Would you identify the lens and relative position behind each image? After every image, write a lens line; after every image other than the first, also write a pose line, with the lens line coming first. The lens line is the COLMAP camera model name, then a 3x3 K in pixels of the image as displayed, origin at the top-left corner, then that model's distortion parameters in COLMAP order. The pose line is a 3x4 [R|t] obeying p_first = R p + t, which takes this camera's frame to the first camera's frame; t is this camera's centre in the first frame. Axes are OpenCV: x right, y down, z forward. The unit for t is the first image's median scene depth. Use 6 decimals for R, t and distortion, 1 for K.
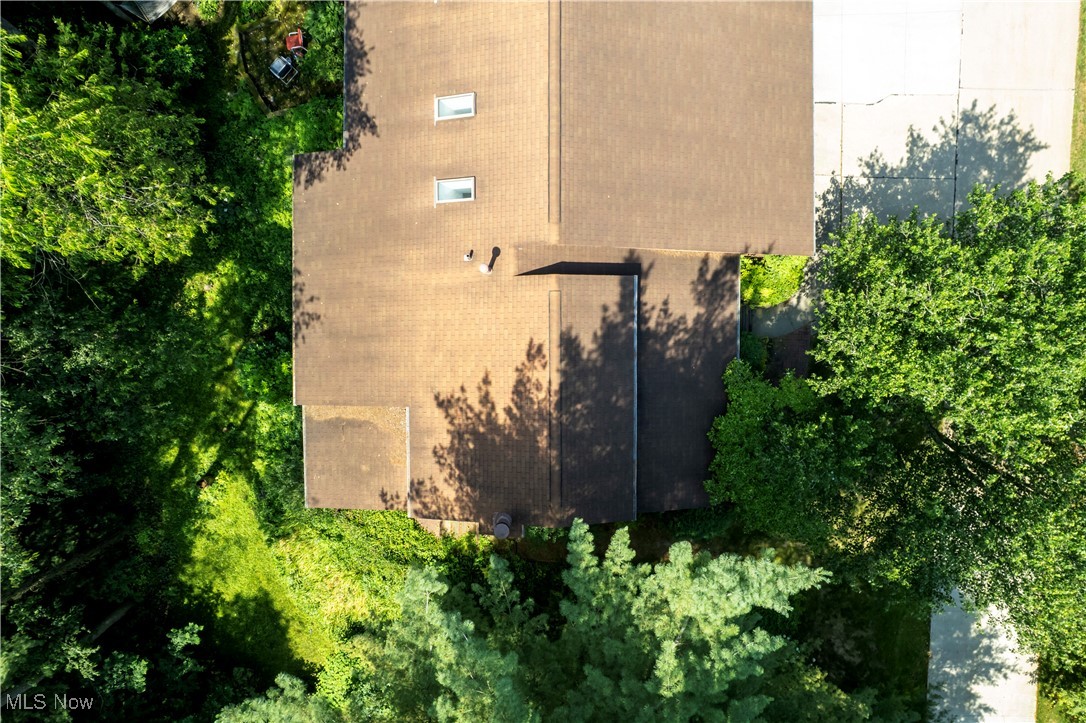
lens RADIAL K [[736.6, 0, 538.2], [0, 736.6, 363.2], [0, 0, 1]] dist [-0.007071, 0.001888]
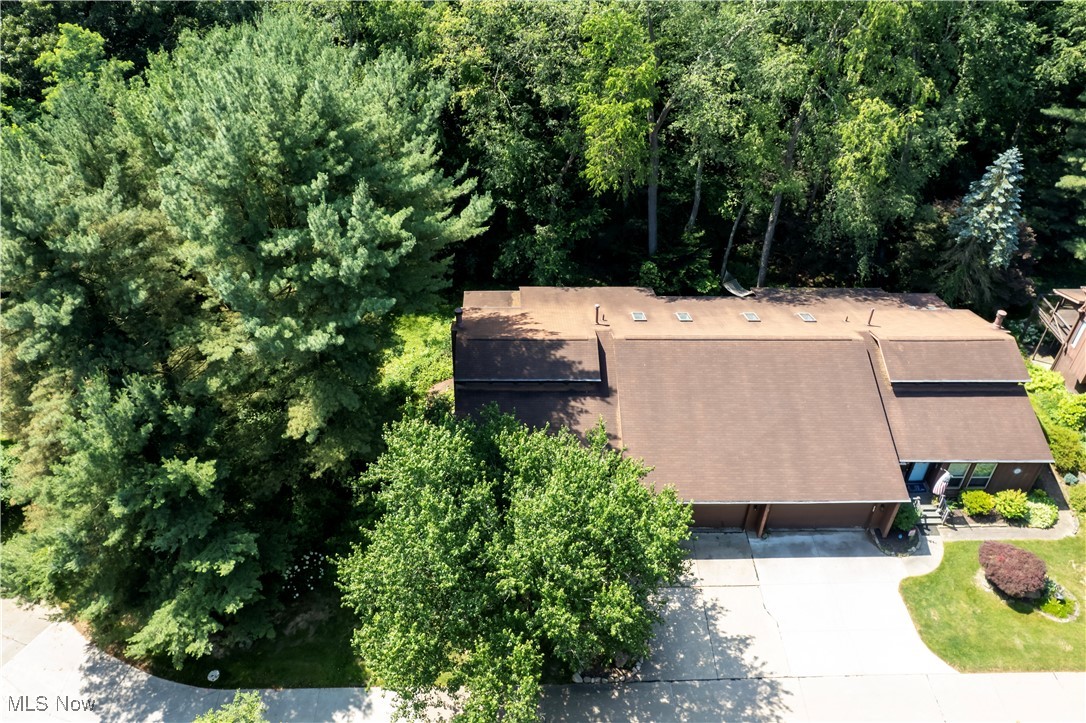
lens RADIAL K [[736.6, 0, 538.2], [0, 736.6, 363.2], [0, 0, 1]] dist [-0.007071, 0.001888]
pose [[0.011118, 0.636785, -0.770961, 1.386743], [-0.999918, 0.002175, -0.012623, 0.044350], [-0.006361, 0.771039, 0.636757, -0.103210]]
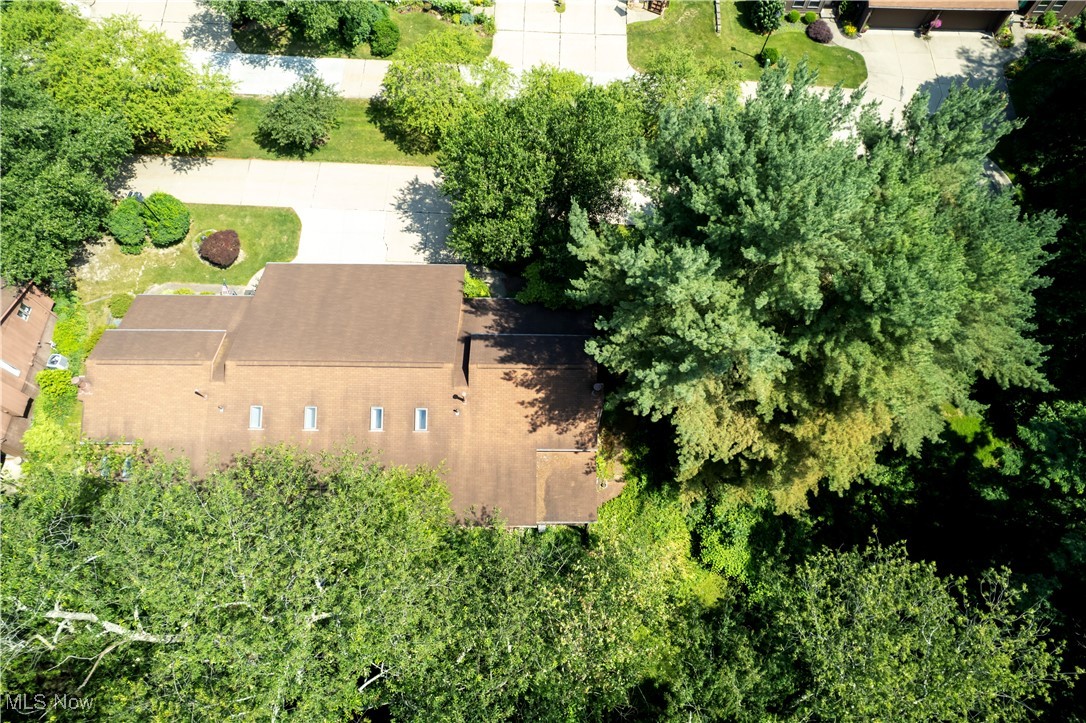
lens RADIAL K [[736.6, 0, 538.2], [0, 736.6, 363.2], [0, 0, 1]] dist [-0.007071, 0.001888]
pose [[0.014828, -0.909549, 0.415331, -0.751254], [0.999764, 0.006898, -0.020587, 0.101890], [0.015860, 0.415539, 0.909437, -0.759350]]
